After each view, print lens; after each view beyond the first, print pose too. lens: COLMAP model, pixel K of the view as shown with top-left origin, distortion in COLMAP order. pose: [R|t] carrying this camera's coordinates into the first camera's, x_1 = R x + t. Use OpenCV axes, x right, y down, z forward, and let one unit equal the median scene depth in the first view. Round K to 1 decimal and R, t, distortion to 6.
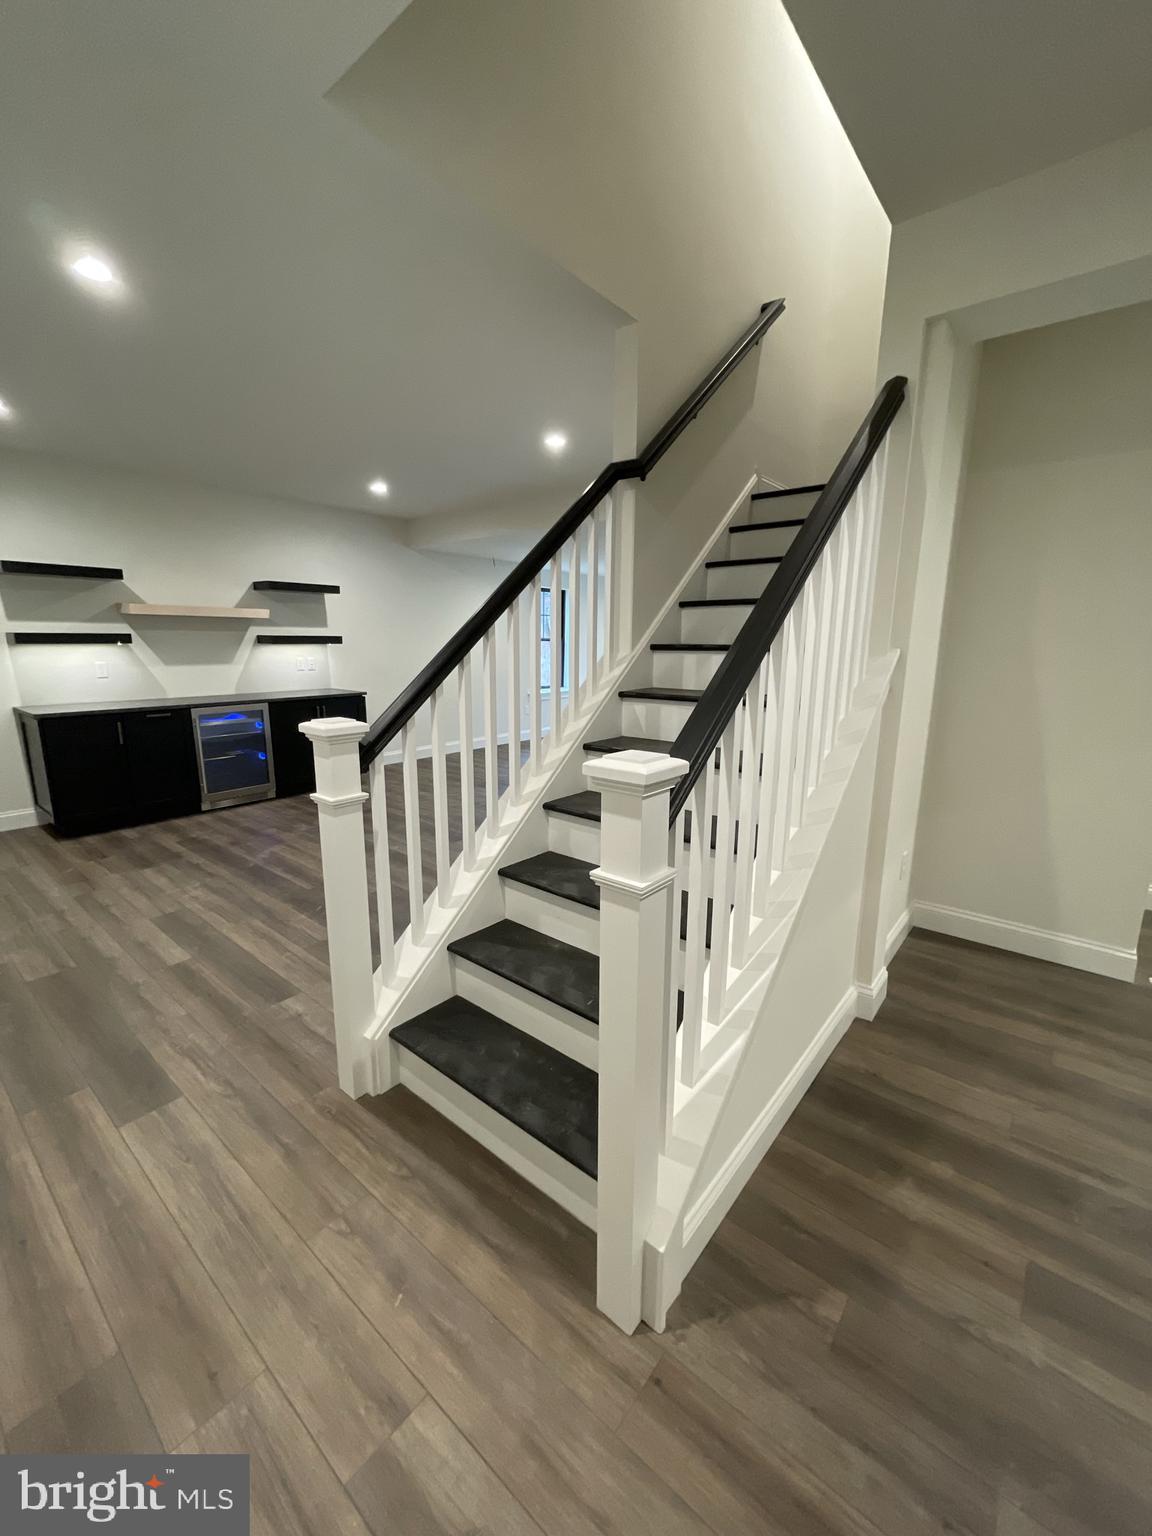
lens RADIAL K [[620.2, 0, 573.7], [0, 620.2, 768.0], [0, 0, 1]] dist [0.002705, -0.000222]
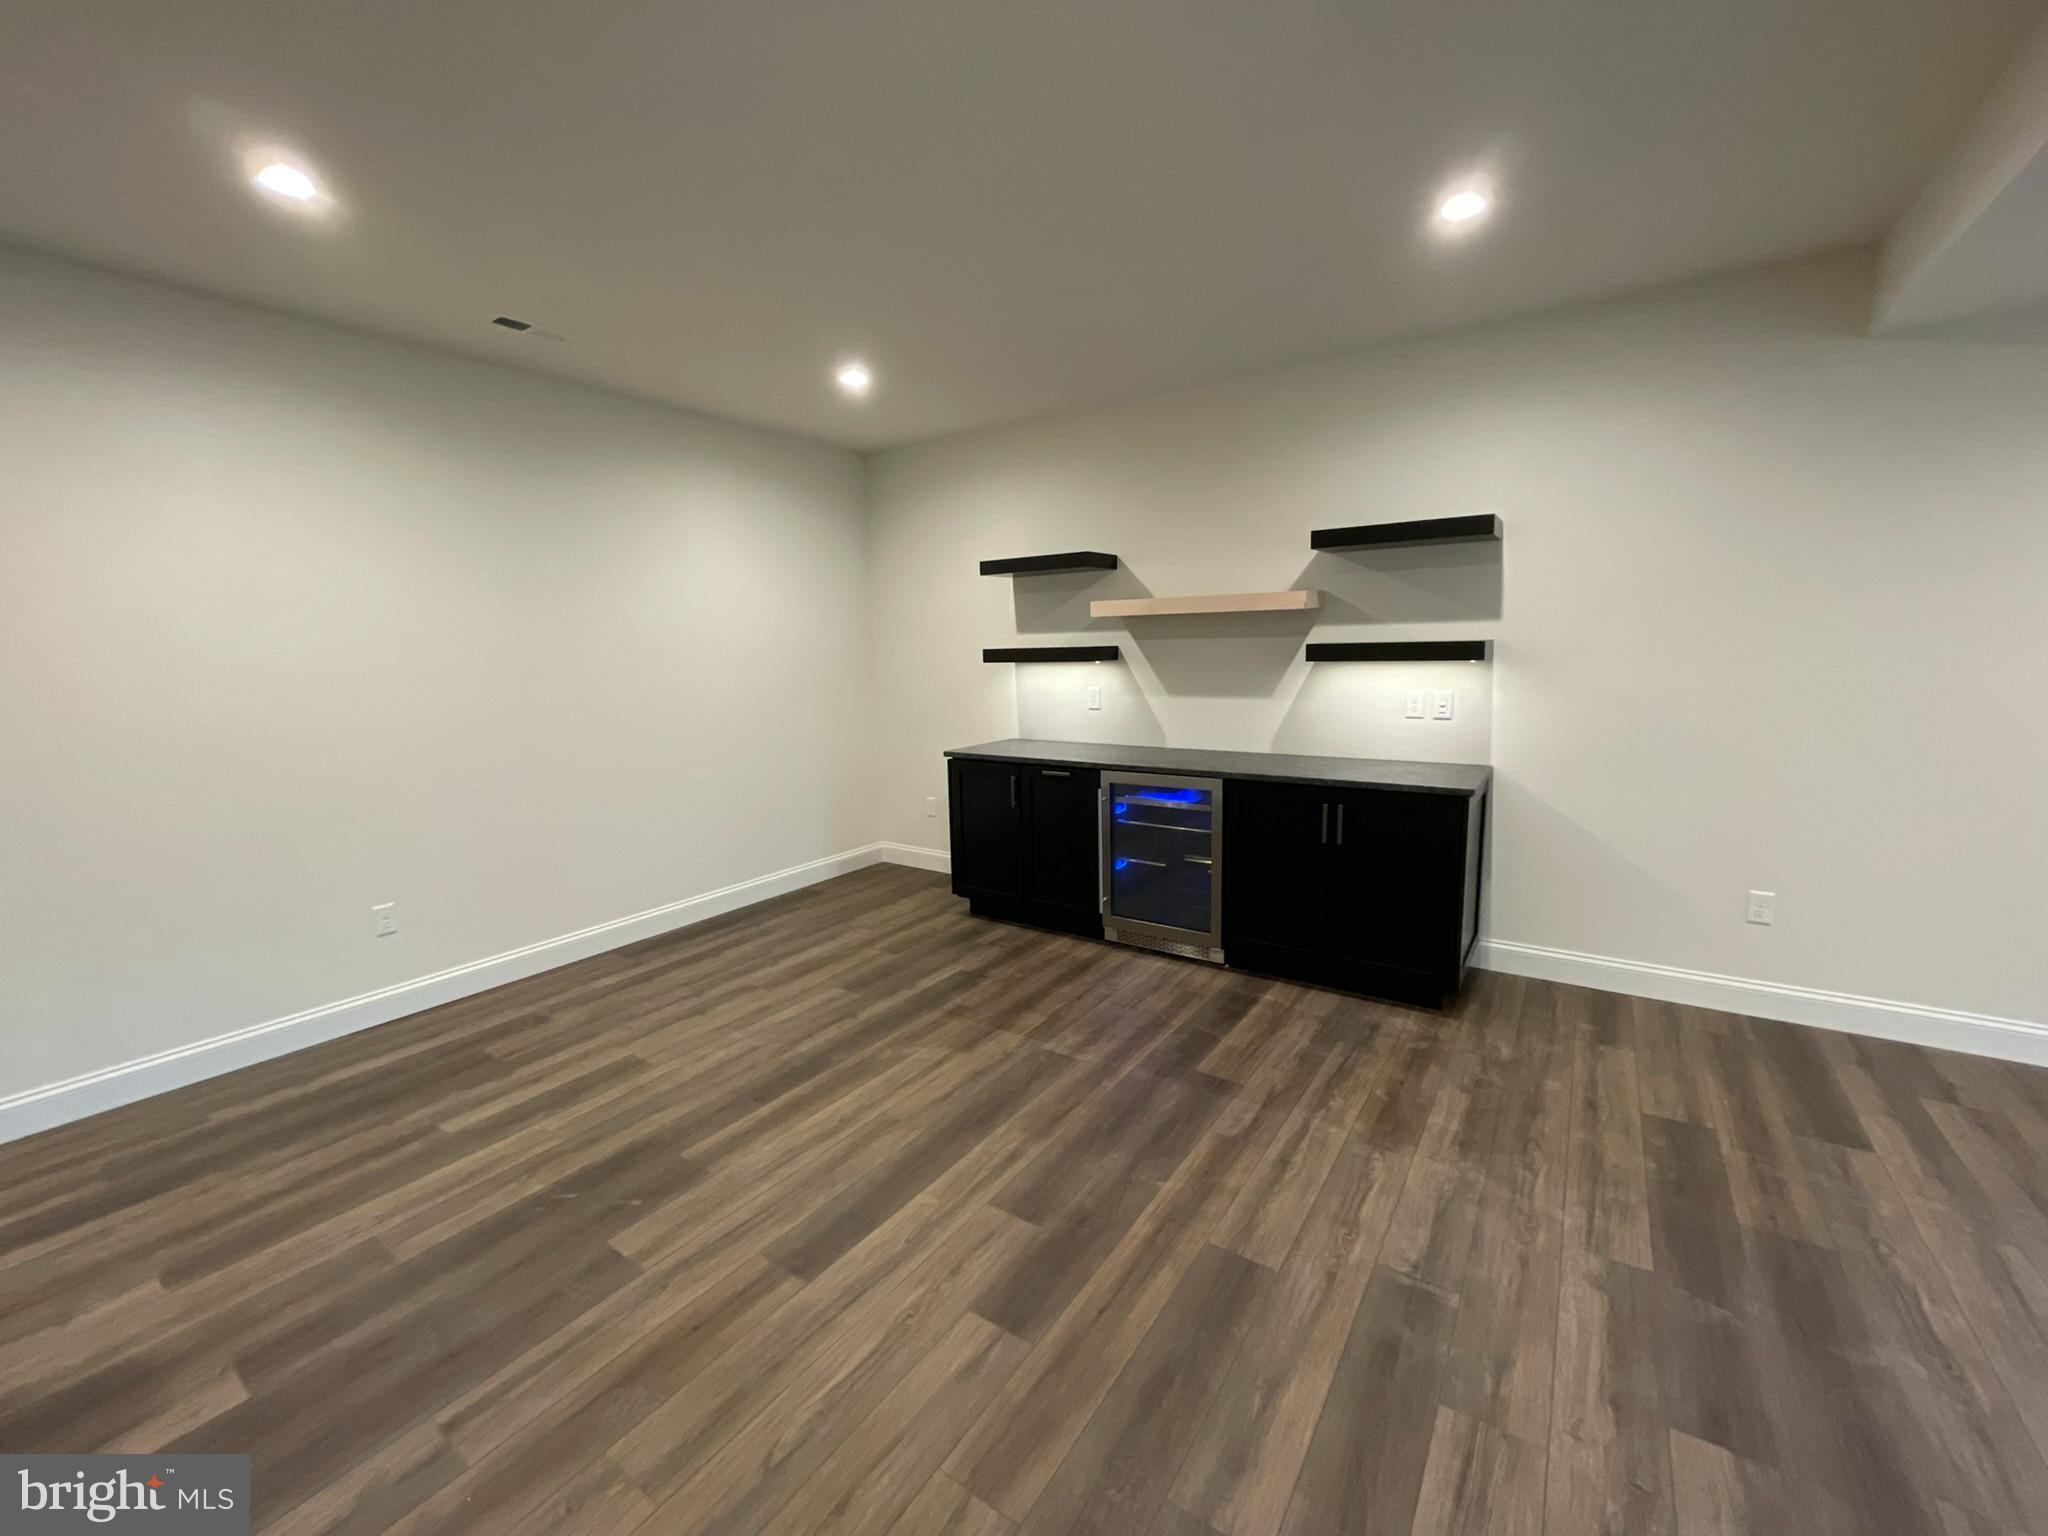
lens RADIAL K [[827.0, 0, 1020.5], [0, 827.0, 765.2], [0, 0, 1]] dist [0.002705, -0.000222]
pose [[0.077876, 0.134082, -0.987906, 0.166769], [-0.179856, 0.976546, 0.118362, -0.183406], [0.980605, 0.168463, 0.100165, 0.855115]]
